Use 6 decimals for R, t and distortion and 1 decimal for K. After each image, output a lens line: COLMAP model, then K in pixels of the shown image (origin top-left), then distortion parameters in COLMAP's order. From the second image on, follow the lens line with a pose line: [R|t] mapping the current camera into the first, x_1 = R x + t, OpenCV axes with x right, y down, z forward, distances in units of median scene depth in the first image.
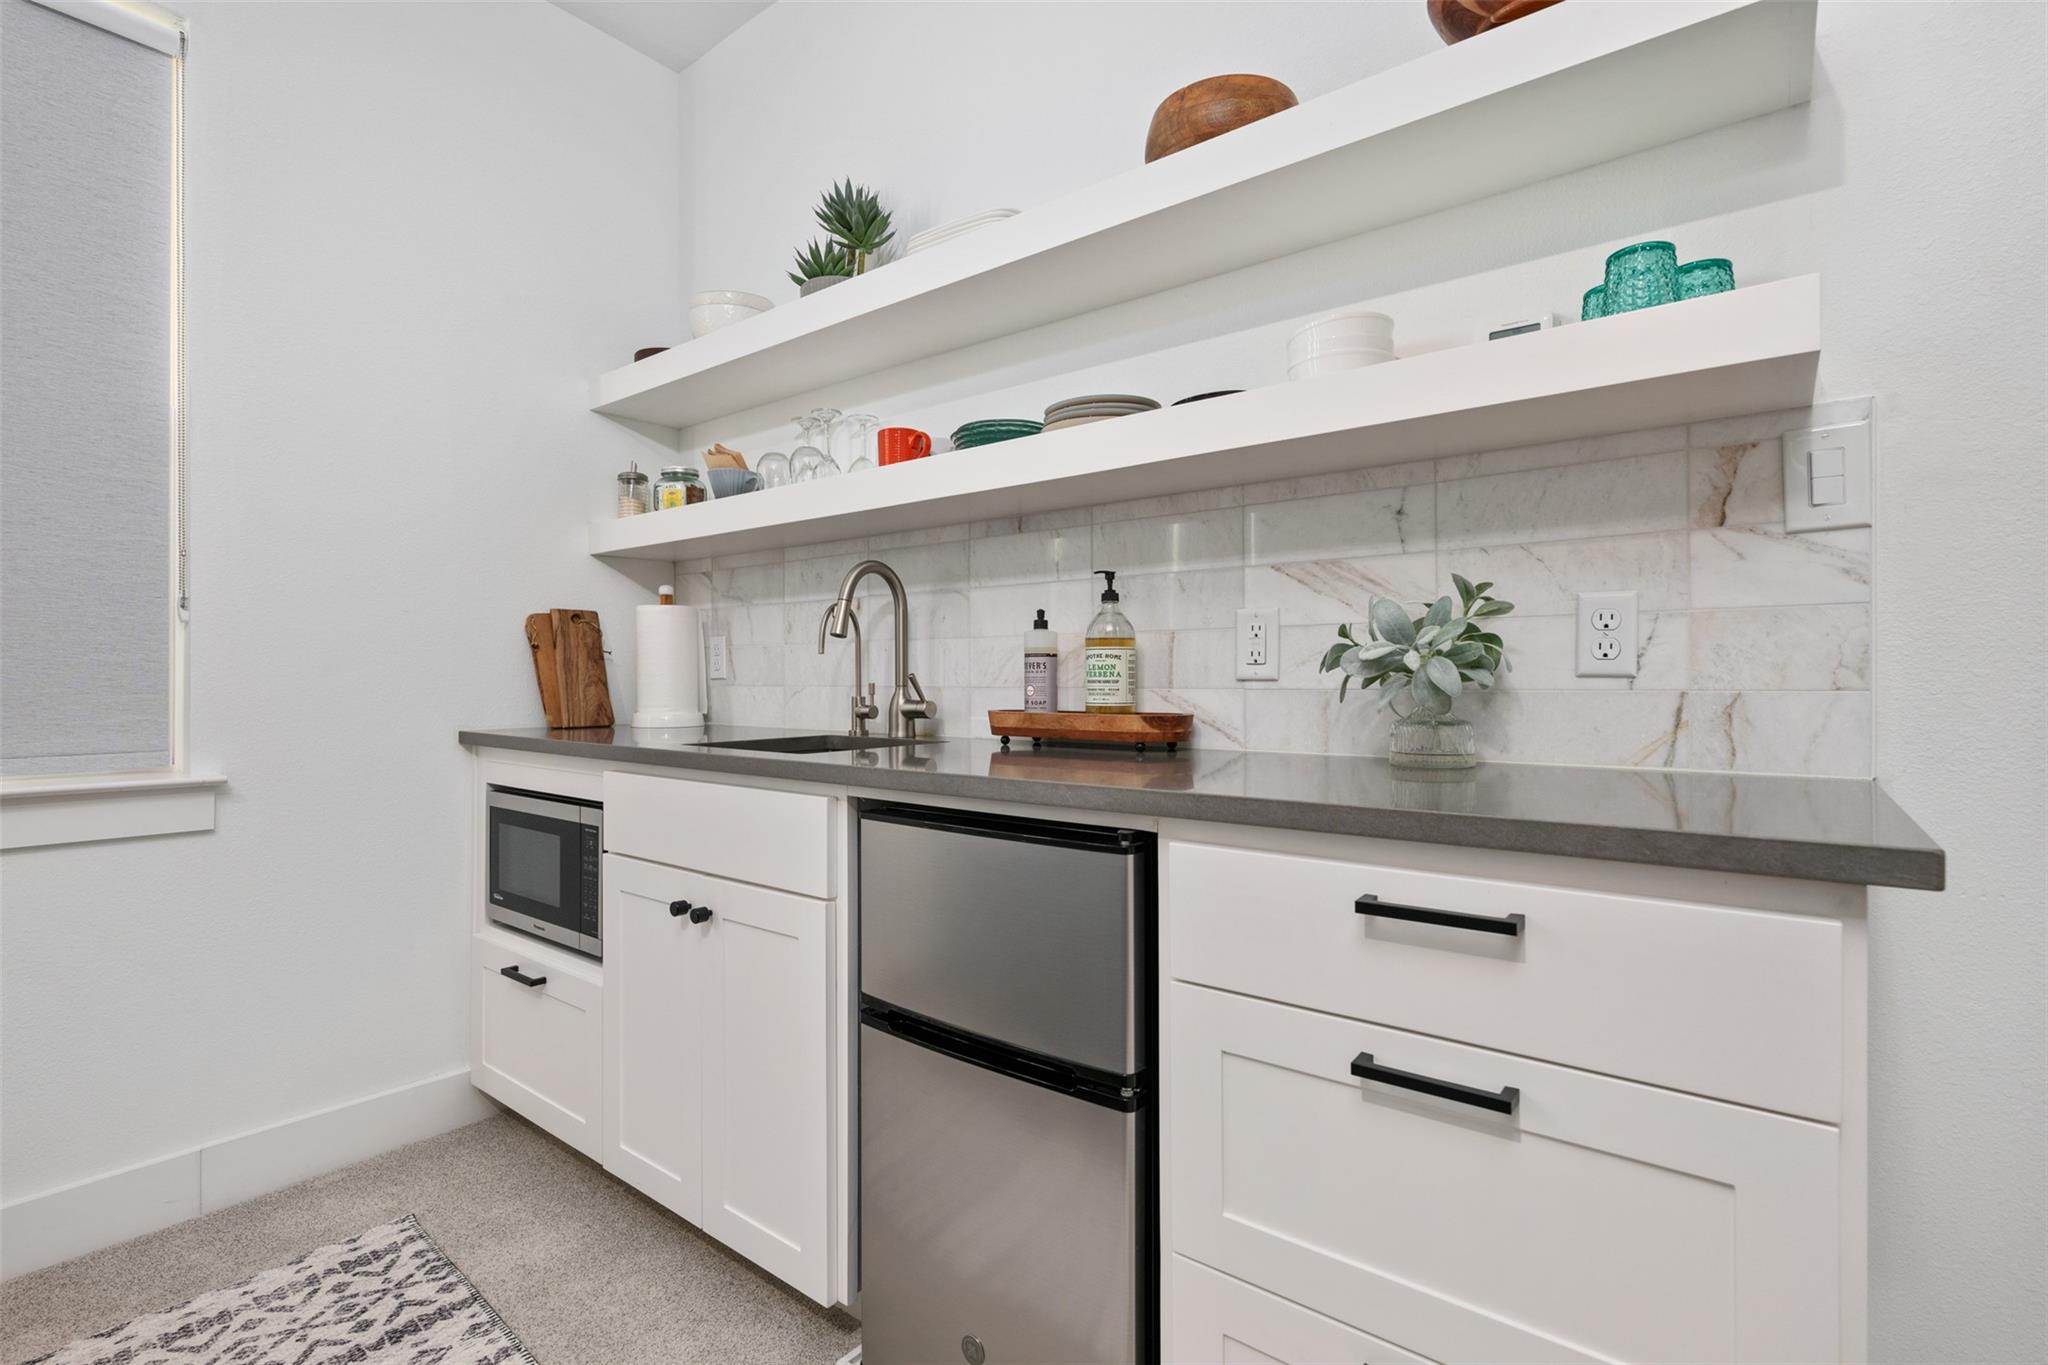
lens RADIAL K [[941.6, 0, 1020.1], [0, 941.6, 682.7], [0, 0, 1]] dist [0.009465, 0.000895]
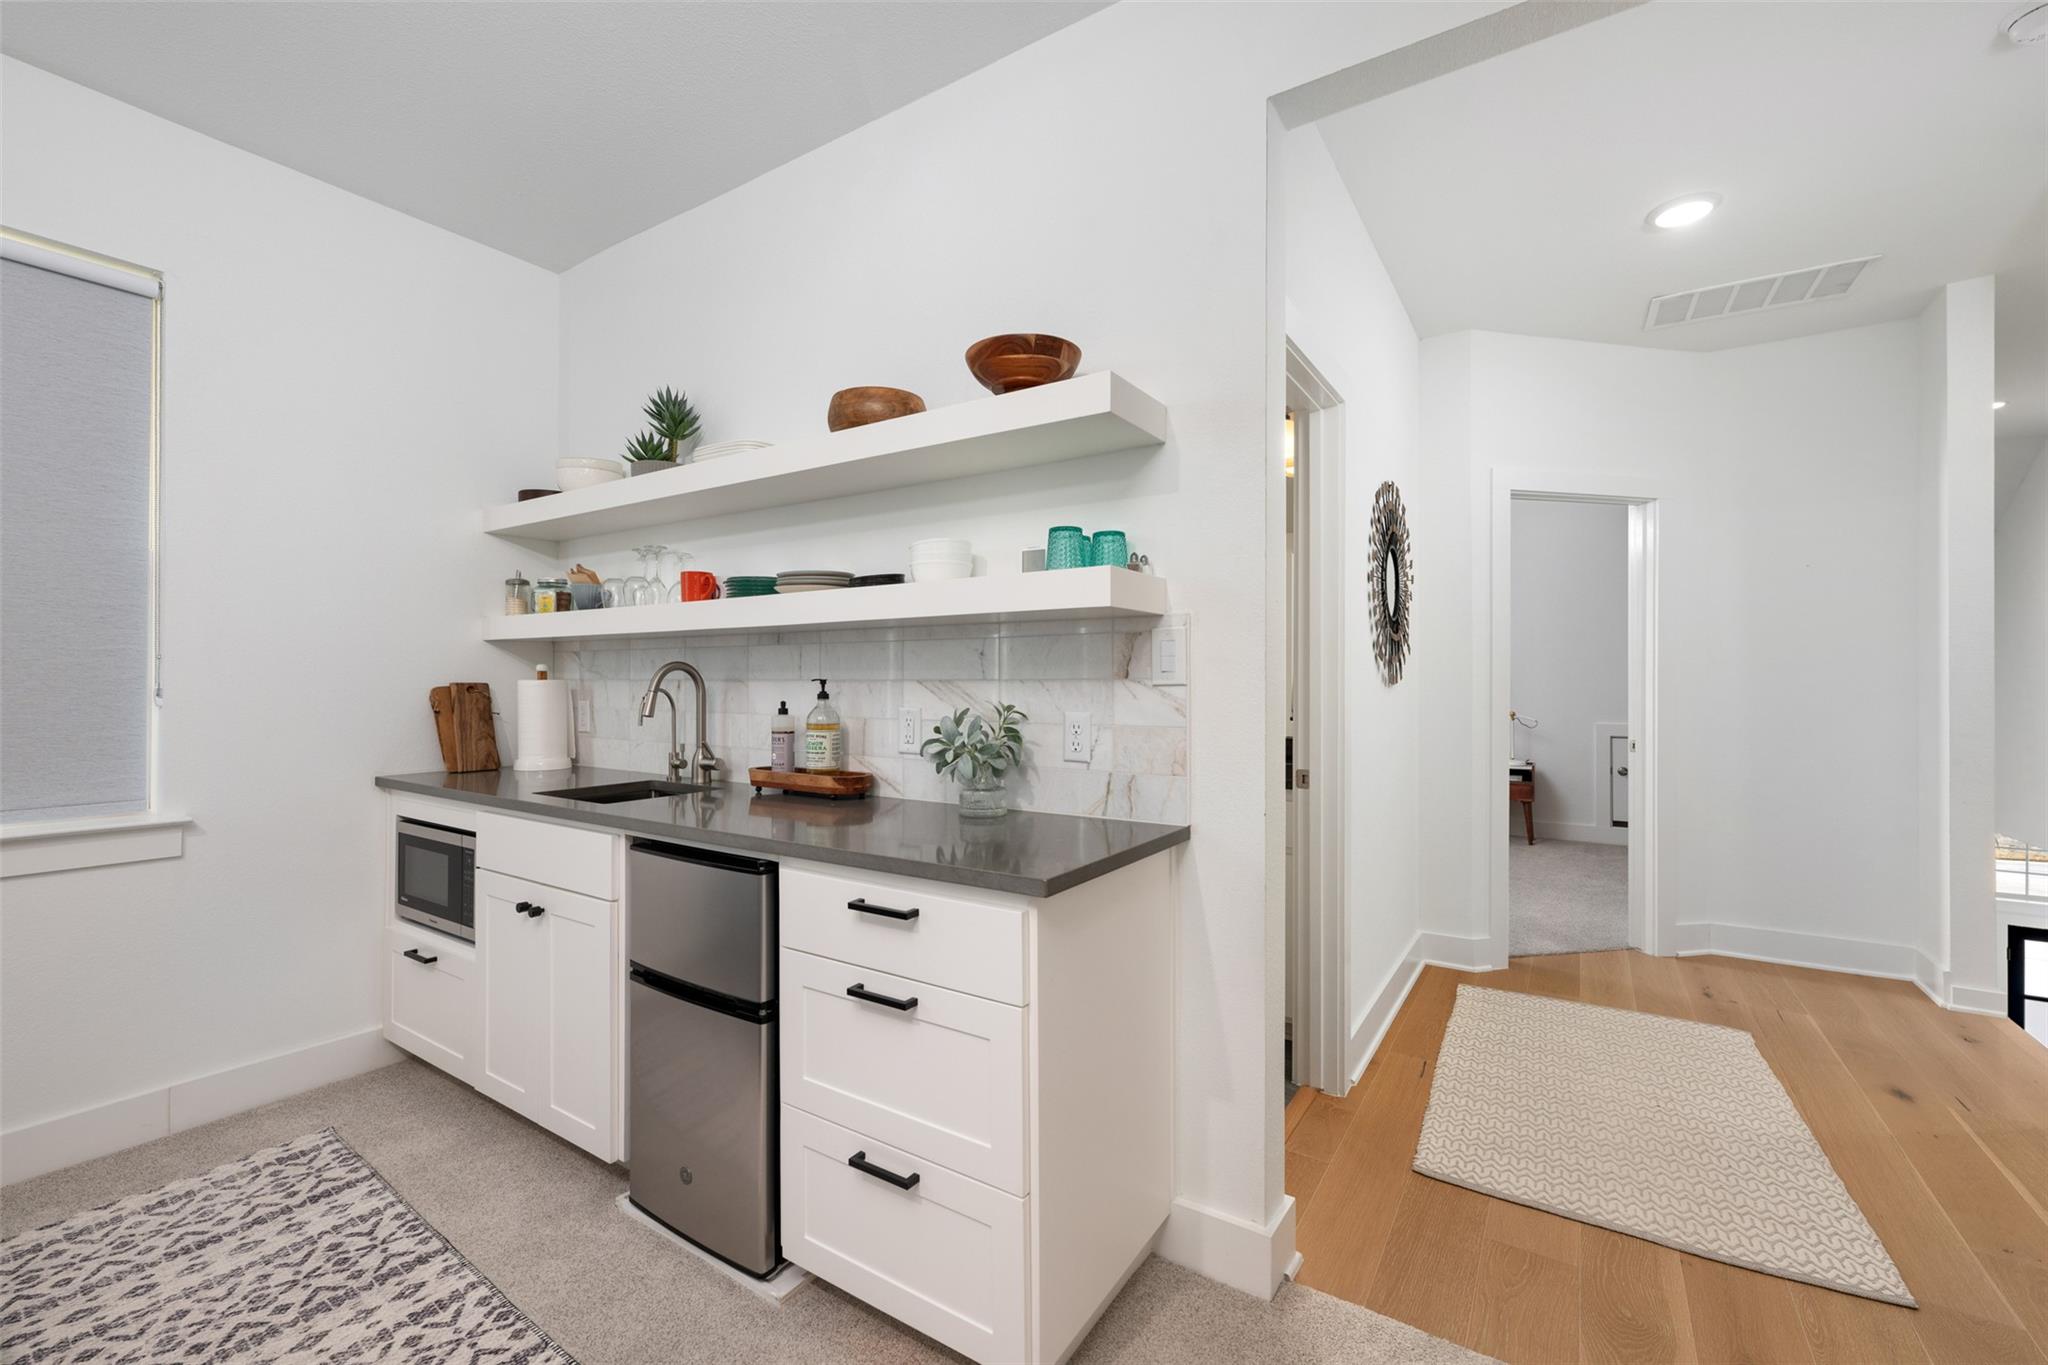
lens RADIAL K [[853.3, 0, 1022.5], [0, 853.3, 678.0], [0, 0, 1]] dist [0.013372, -0.000156]
pose [[0.996747, 0.002647, 0.080545, 0.301207], [-0.002377, 0.999991, -0.003450, -0.114873], [-0.080553, 0.003247, 0.996745, -0.395999]]
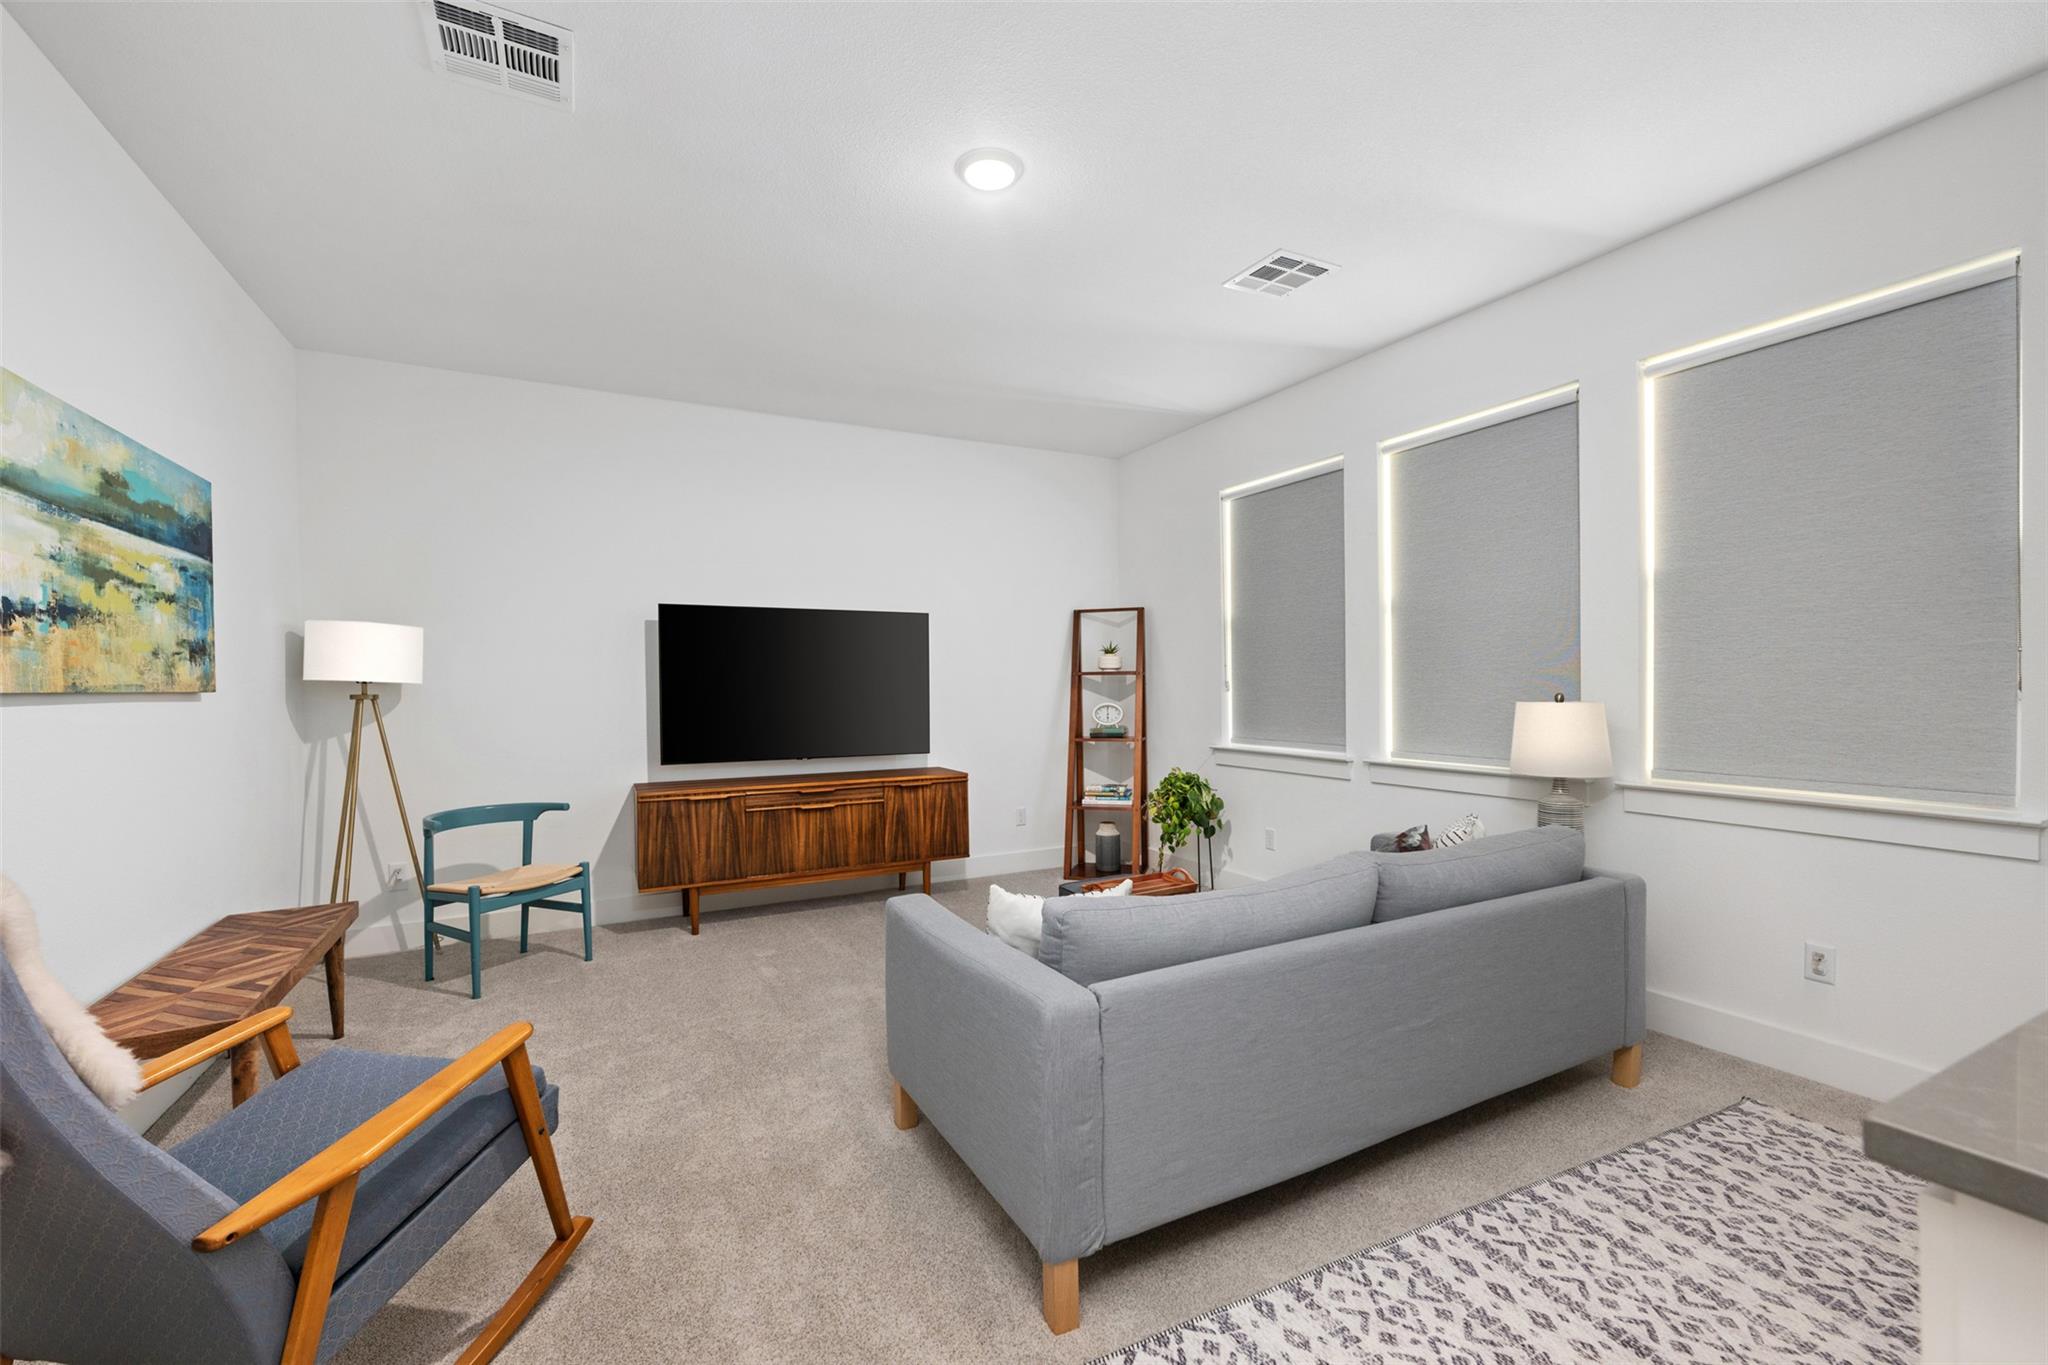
lens RADIAL K [[851.7, 0, 1022.3], [0, 851.7, 684.7], [0, 0, 1]] dist [-0.002241, -0.000241]
pose [[-0.397357, 0.008401, -0.917626, 0.855294], [0.016453, 0.999863, 0.002029, -0.123351], [0.917517, -0.014292, -0.397440, 0.216391]]
